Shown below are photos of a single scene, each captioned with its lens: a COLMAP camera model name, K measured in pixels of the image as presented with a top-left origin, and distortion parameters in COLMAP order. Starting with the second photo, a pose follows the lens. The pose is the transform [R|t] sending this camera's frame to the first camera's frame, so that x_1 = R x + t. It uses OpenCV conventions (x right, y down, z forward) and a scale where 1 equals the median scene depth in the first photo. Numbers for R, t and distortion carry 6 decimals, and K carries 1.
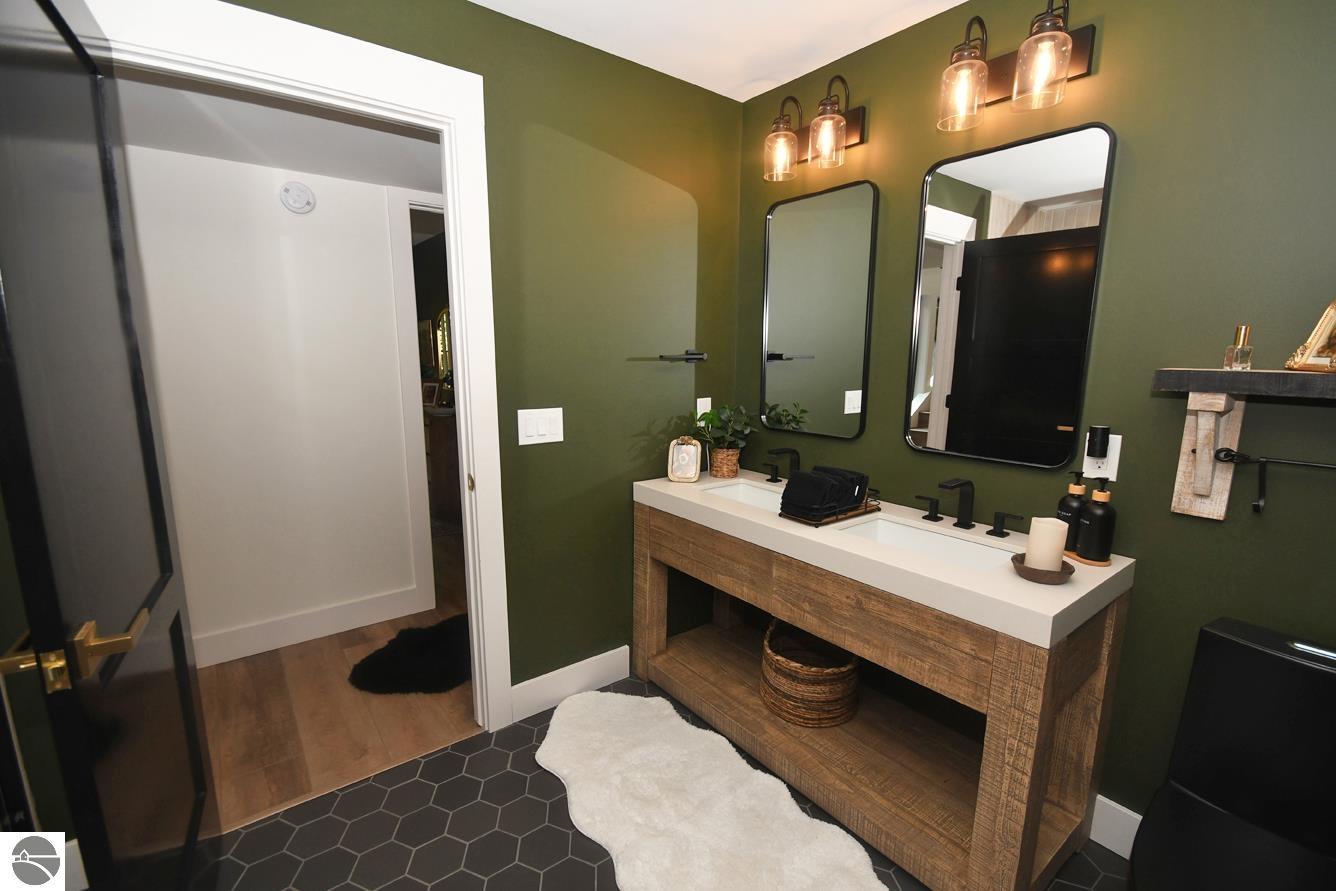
lens RADIAL K [[589.8, 0, 674.1], [0, 589.8, 449.8], [0, 0, 1]] dist [-0.000778, 0.000292]
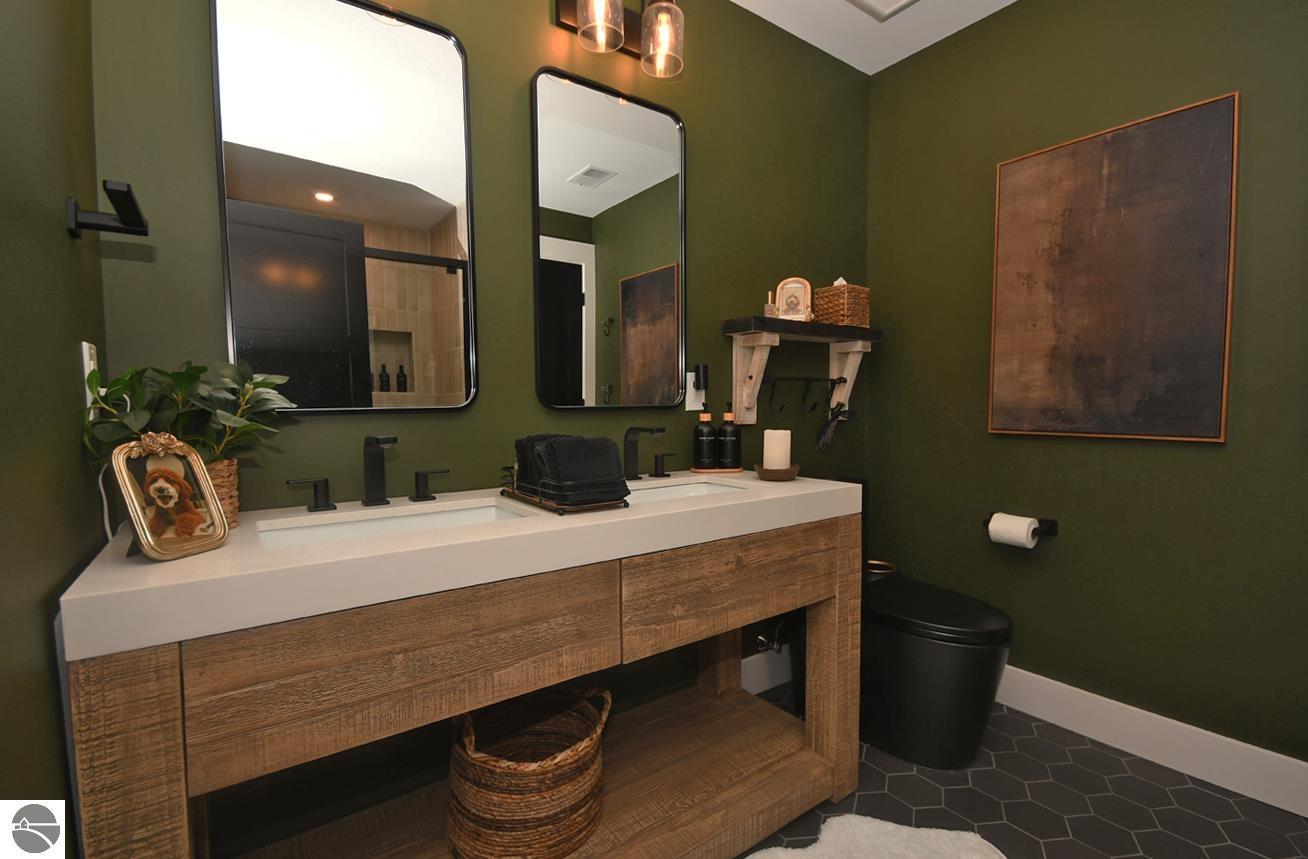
lens RADIAL K [[594.1, 0, 653.9], [0, 594.1, 425.3], [0, 0, 1]] dist [-0.003529, -0.000091]
pose [[0.031332, -0.051222, 0.998196, -0.422087], [0.168416, 0.984677, 0.045242, 0.010018], [-0.985218, 0.166694, 0.039478, 0.862894]]
